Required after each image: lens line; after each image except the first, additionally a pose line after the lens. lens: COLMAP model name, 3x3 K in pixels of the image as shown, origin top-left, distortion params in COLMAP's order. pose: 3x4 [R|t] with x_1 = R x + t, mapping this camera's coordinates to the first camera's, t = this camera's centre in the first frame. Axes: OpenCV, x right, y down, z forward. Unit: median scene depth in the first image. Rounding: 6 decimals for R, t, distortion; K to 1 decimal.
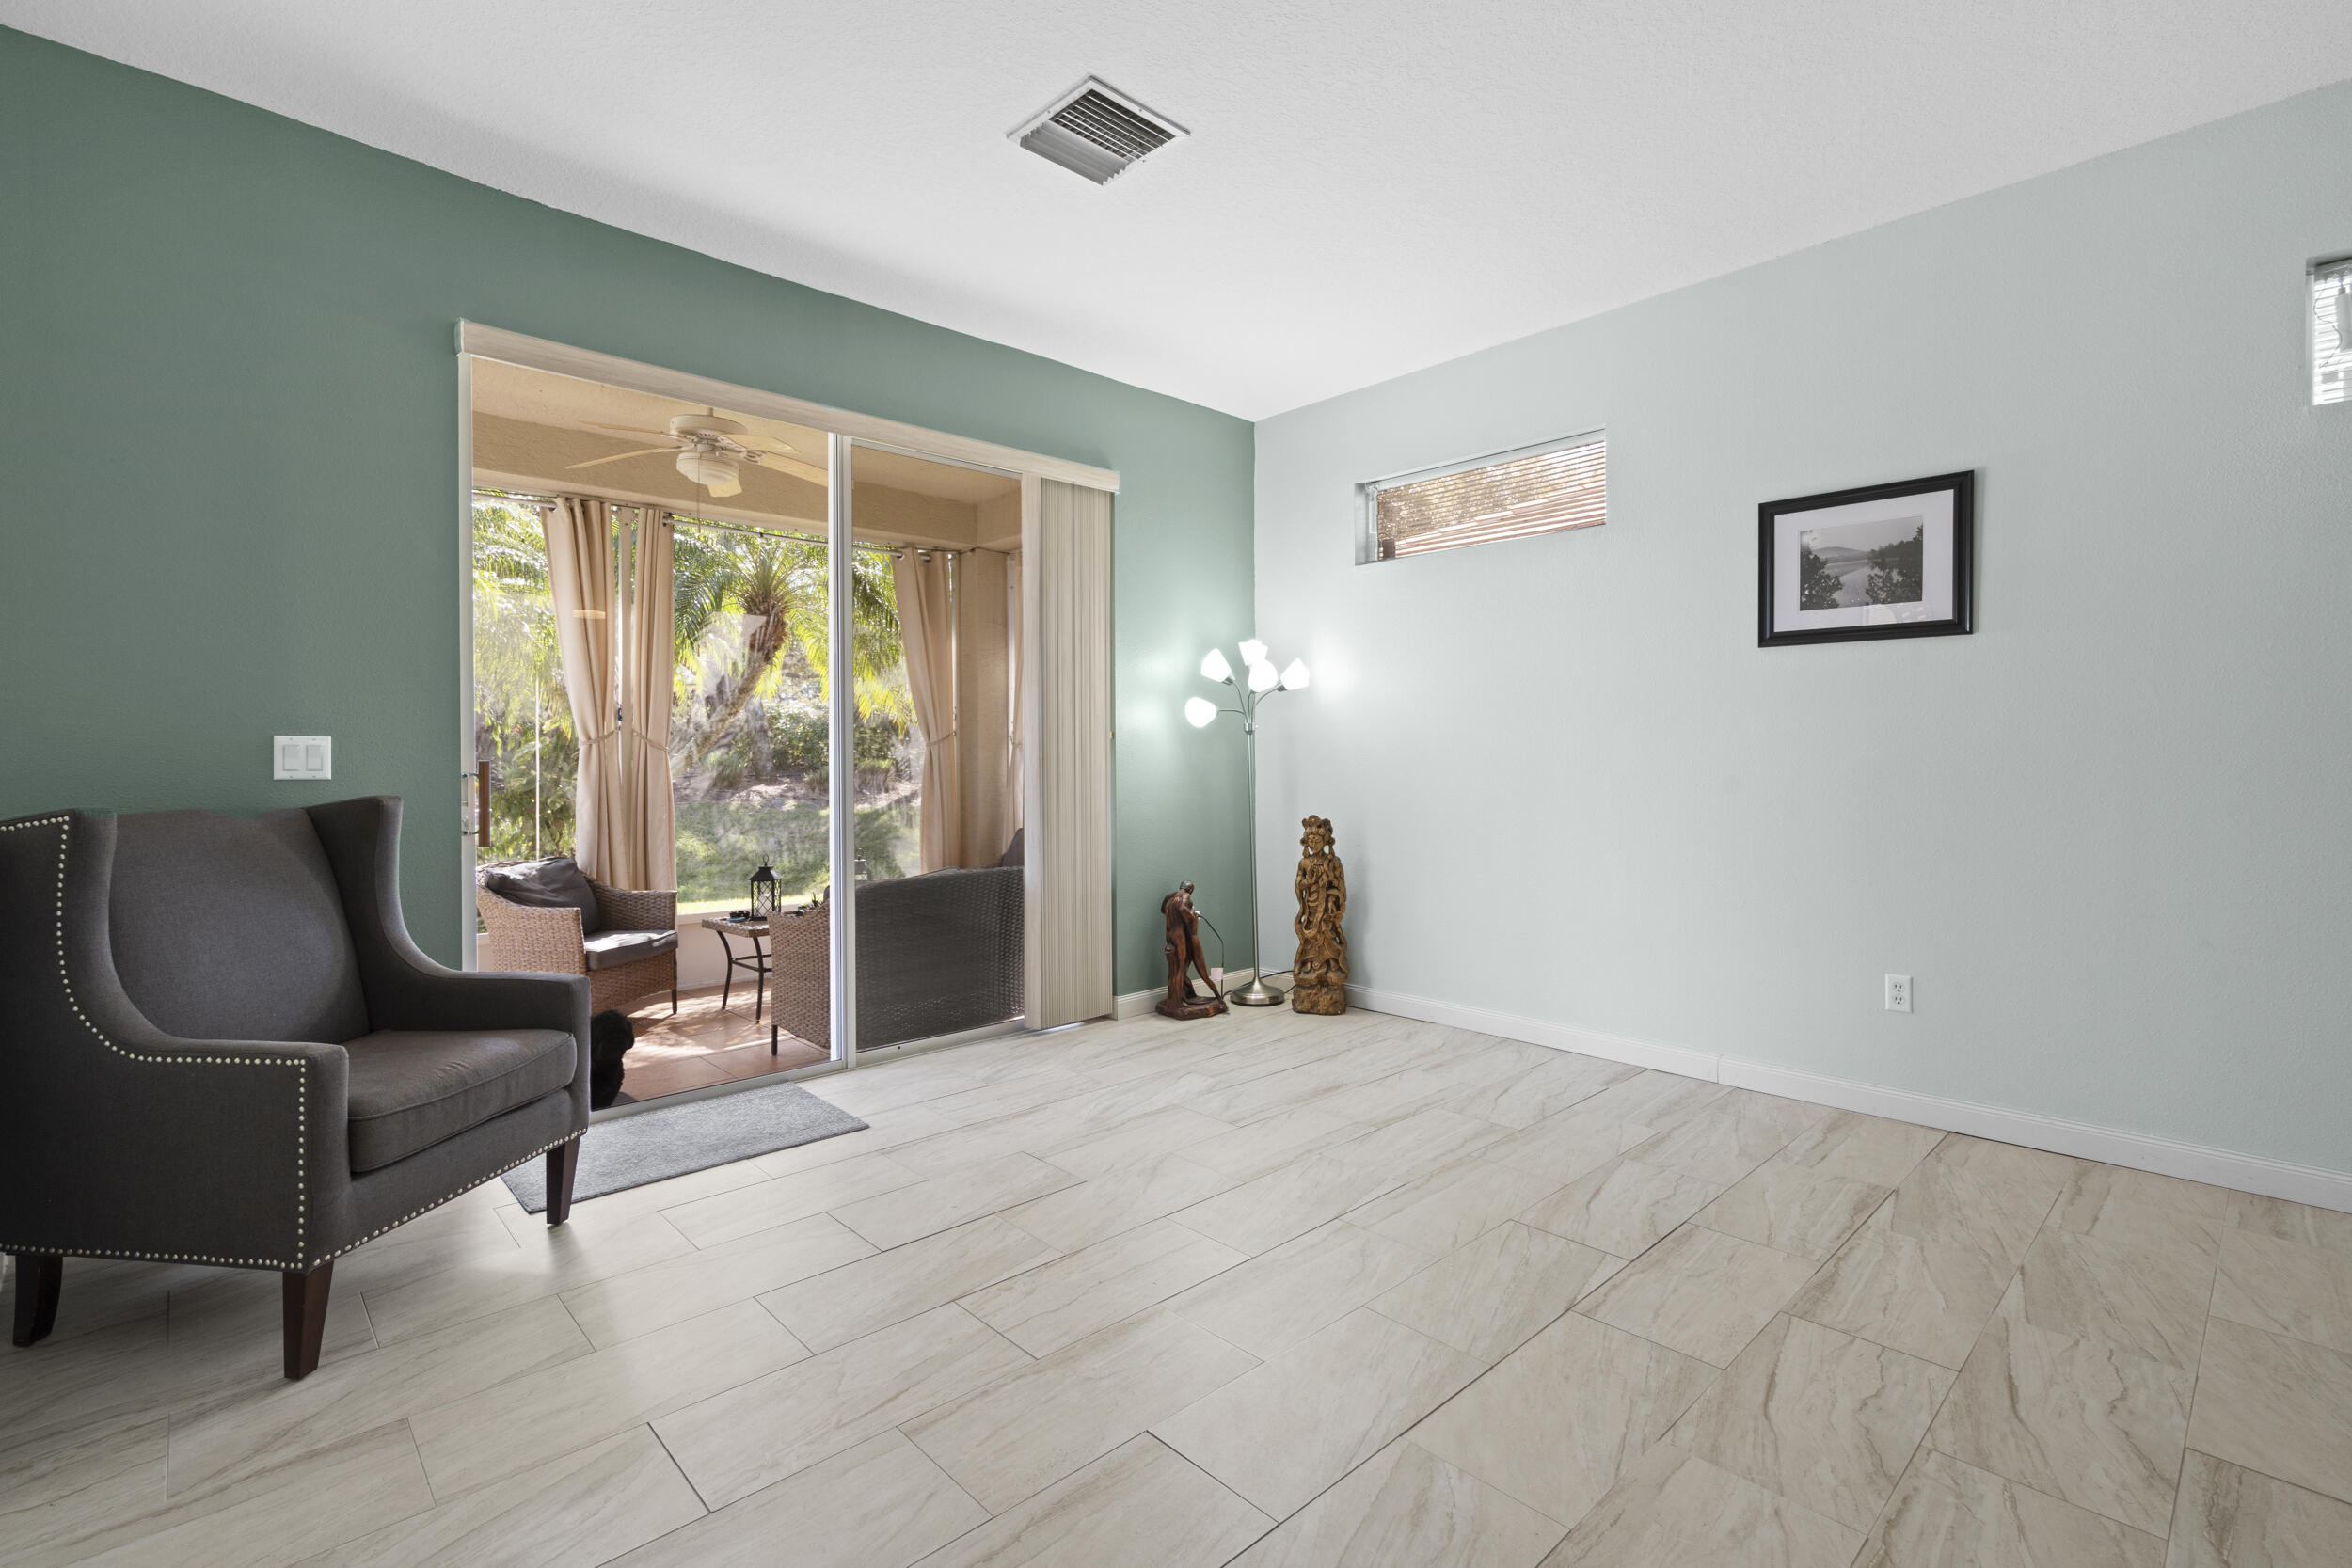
lens RADIAL K [[1066.8, 0, 1171.3], [0, 1066.8, 765.8], [0, 0, 1]] dist [-0.003951, 0.000132]
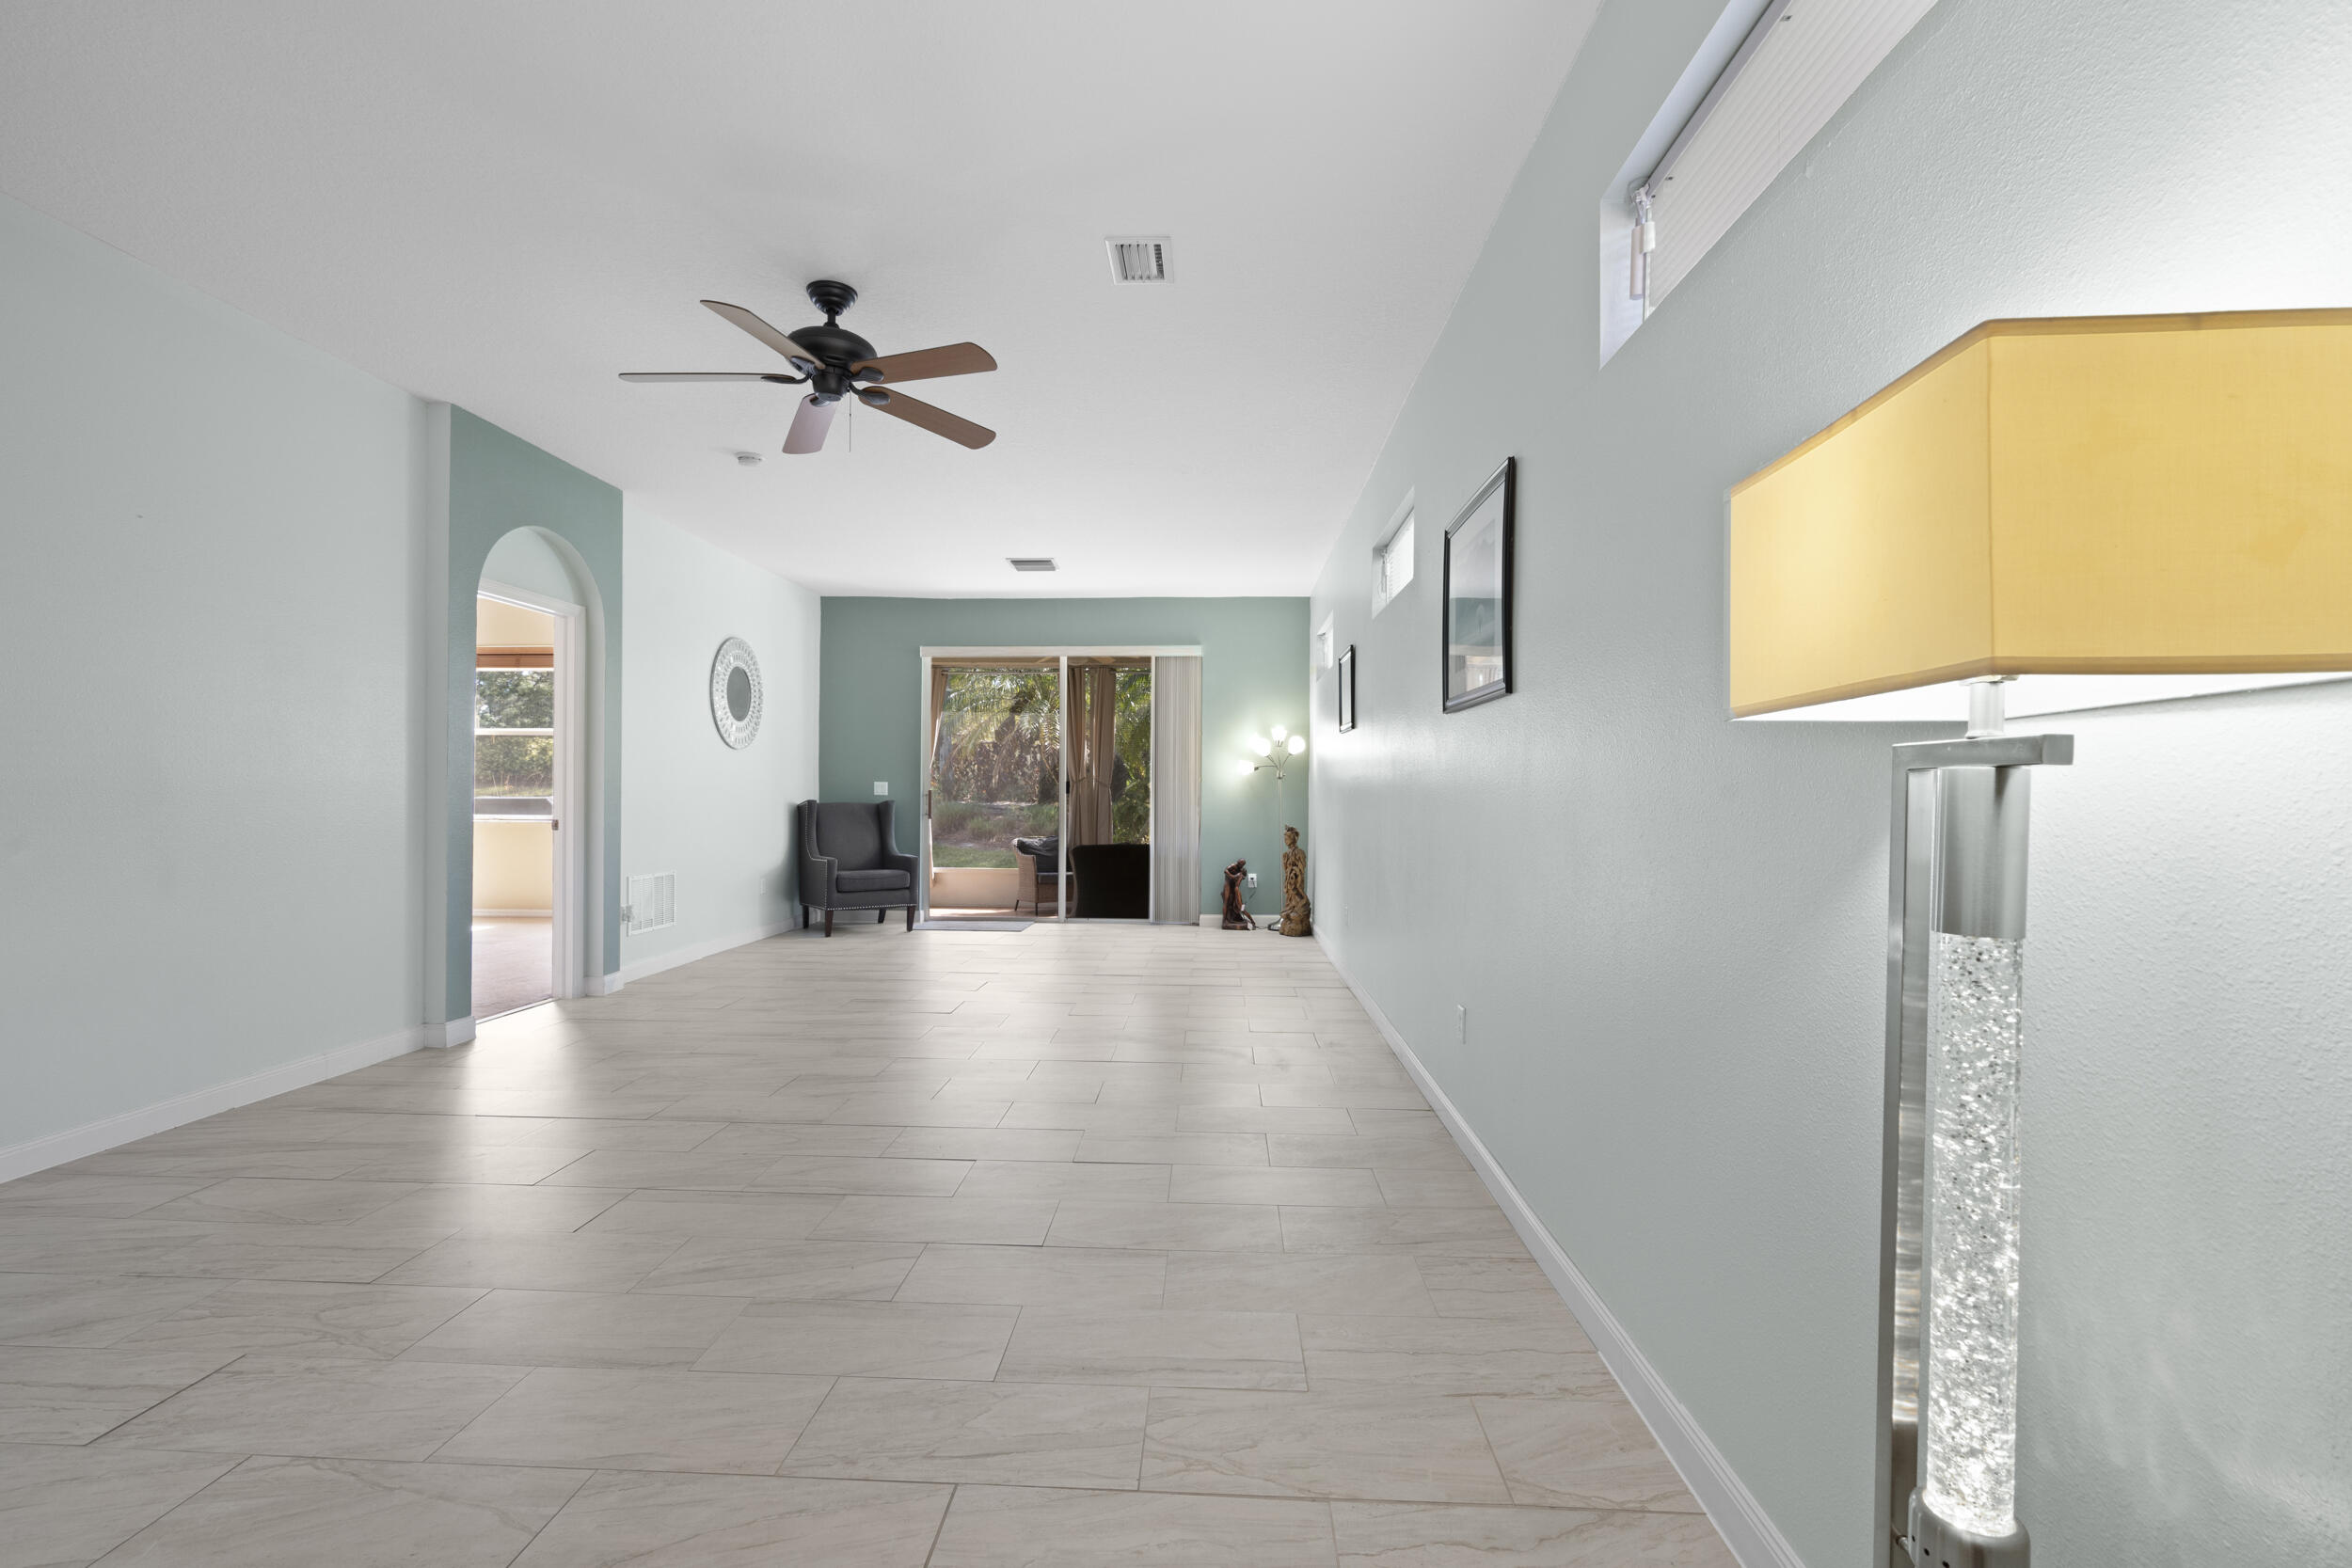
lens RADIAL K [[1061.2, 0, 1161.8], [0, 1061.2, 791.6], [0, 0, 1]] dist [0.000732, 0.001022]
pose [[0.696410, 0.007174, -0.717608, 1.287286], [-0.015031, 0.999876, -0.004591, 0.002584], [0.717487, 0.013984, 0.696432, -0.402605]]
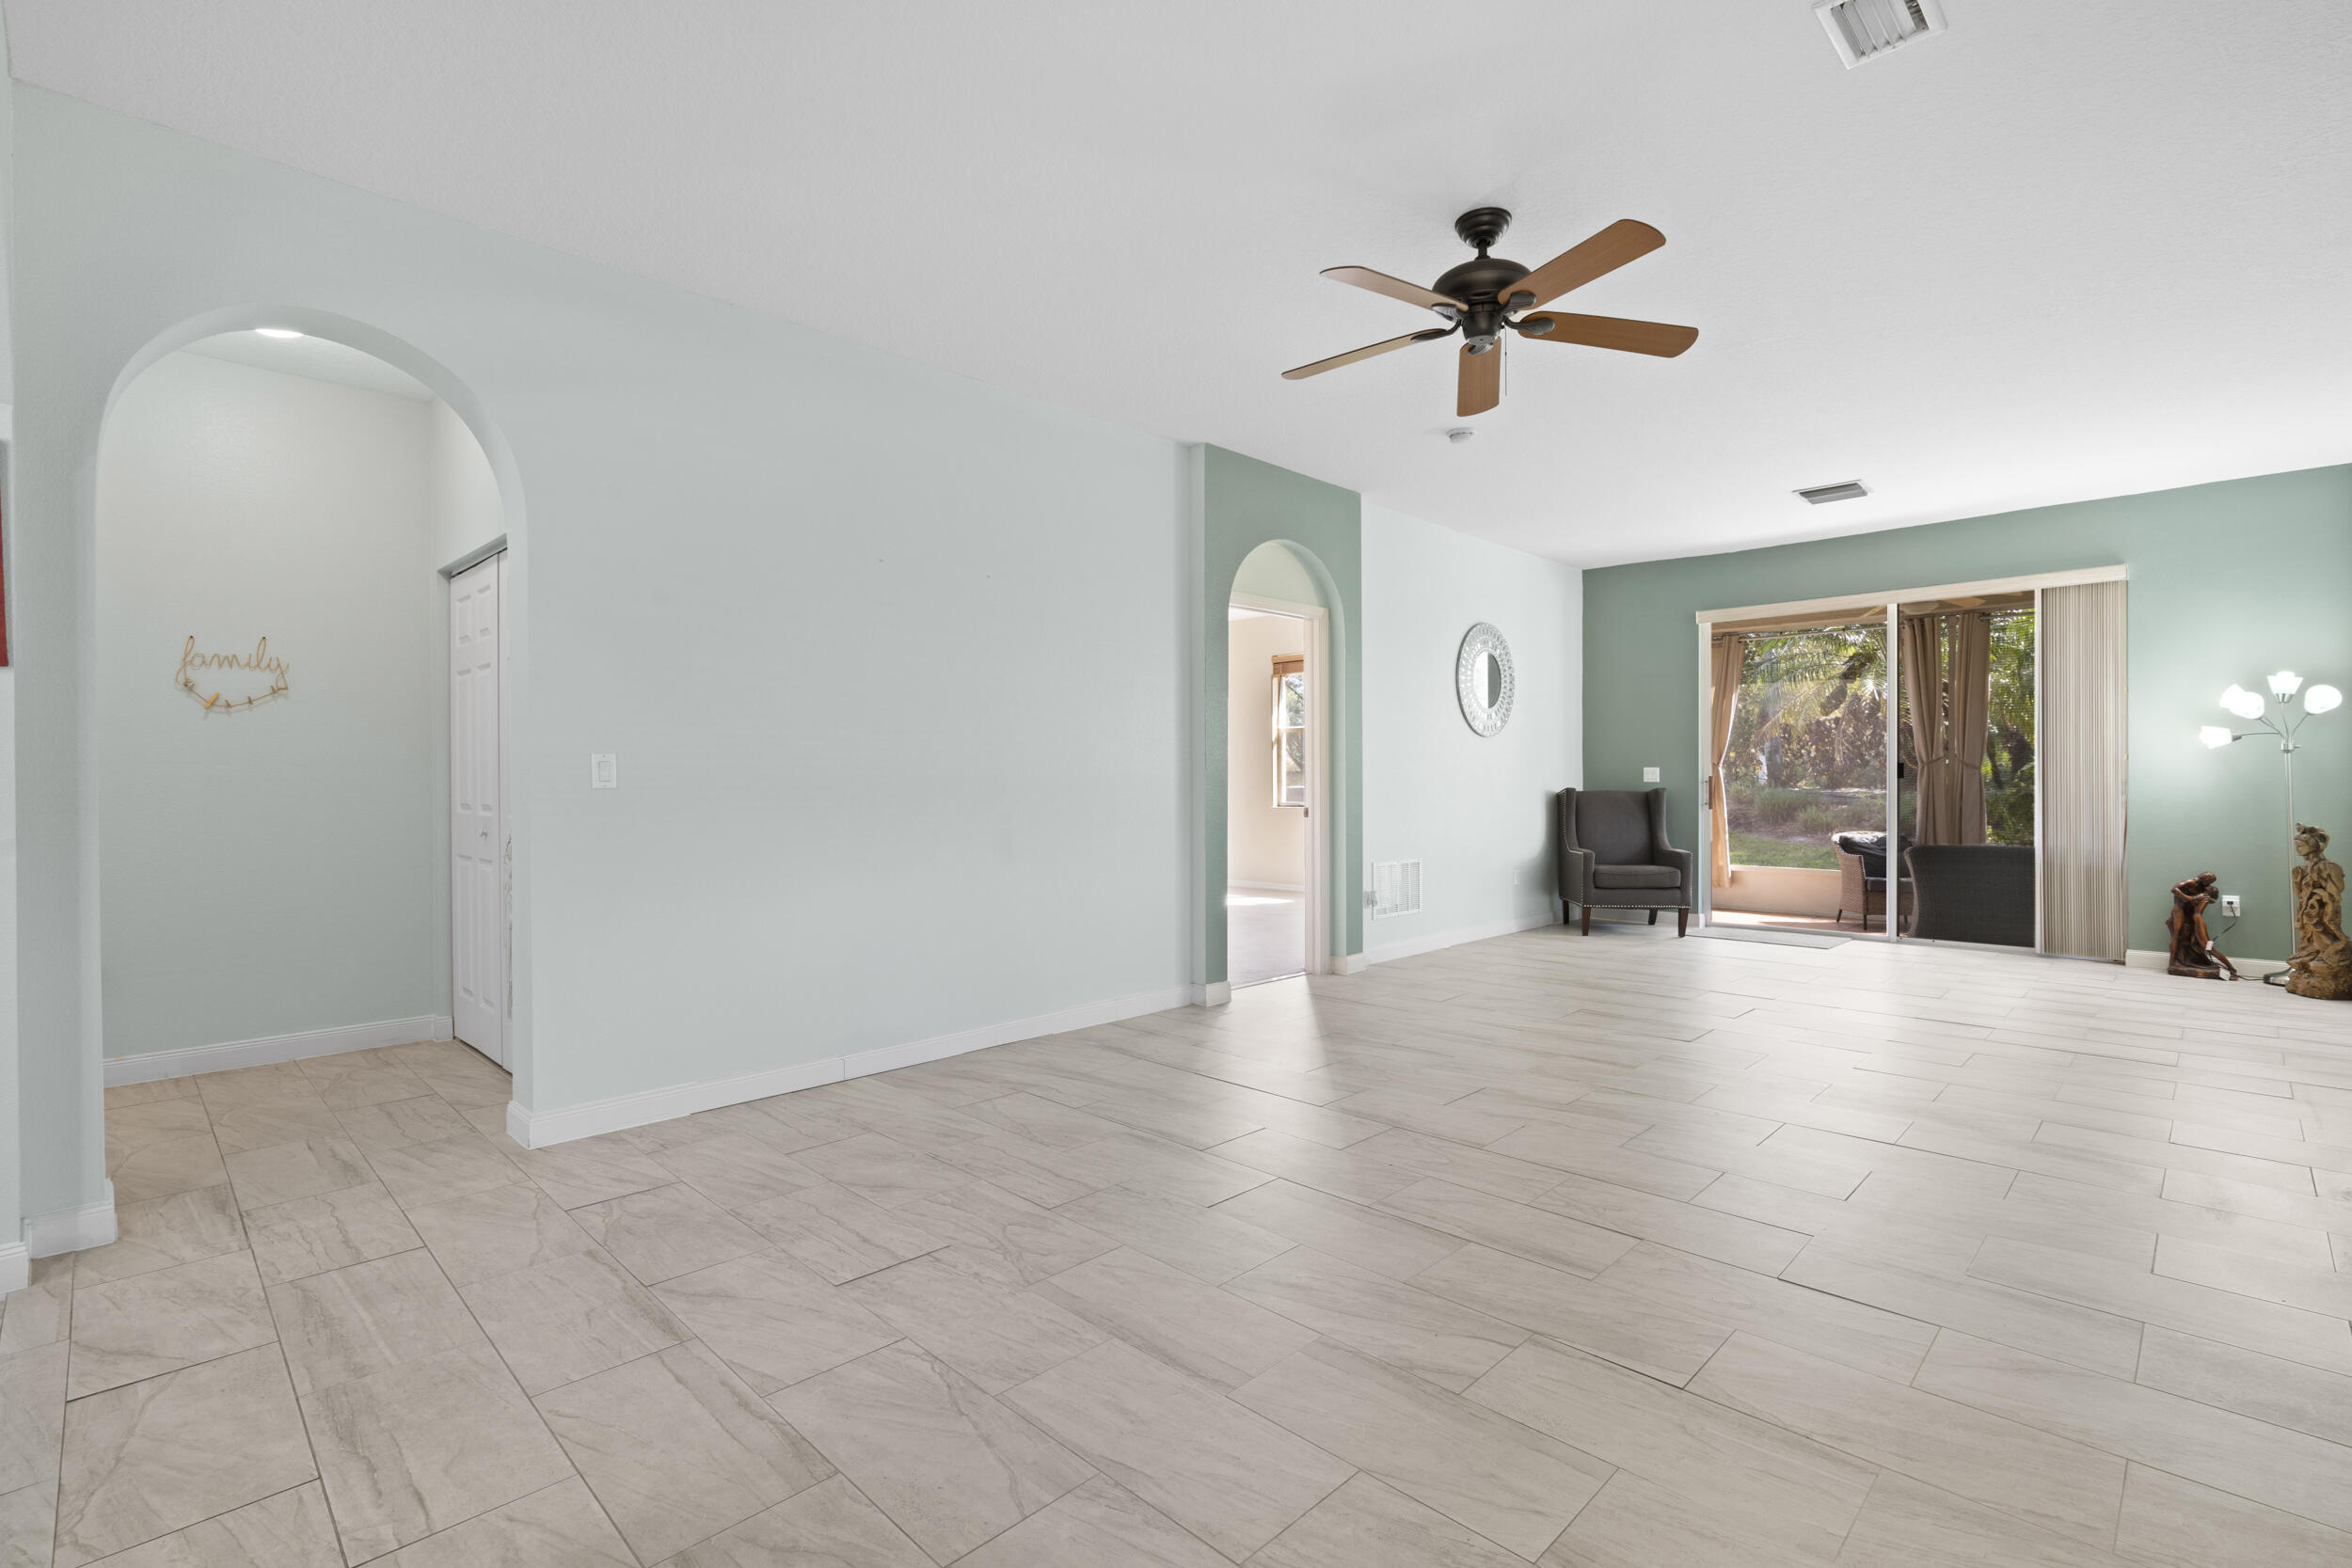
lens RADIAL K [[1066.2, 0, 1176.0], [0, 1066.2, 784.0], [0, 0, 1]] dist [-0.002905, 0.000357]
pose [[0.042799, 0.007509, -0.999055, 1.250777], [-0.004058, 0.999965, 0.007342, 0.000851], [0.999075, 0.003740, 0.042828, -0.272176]]
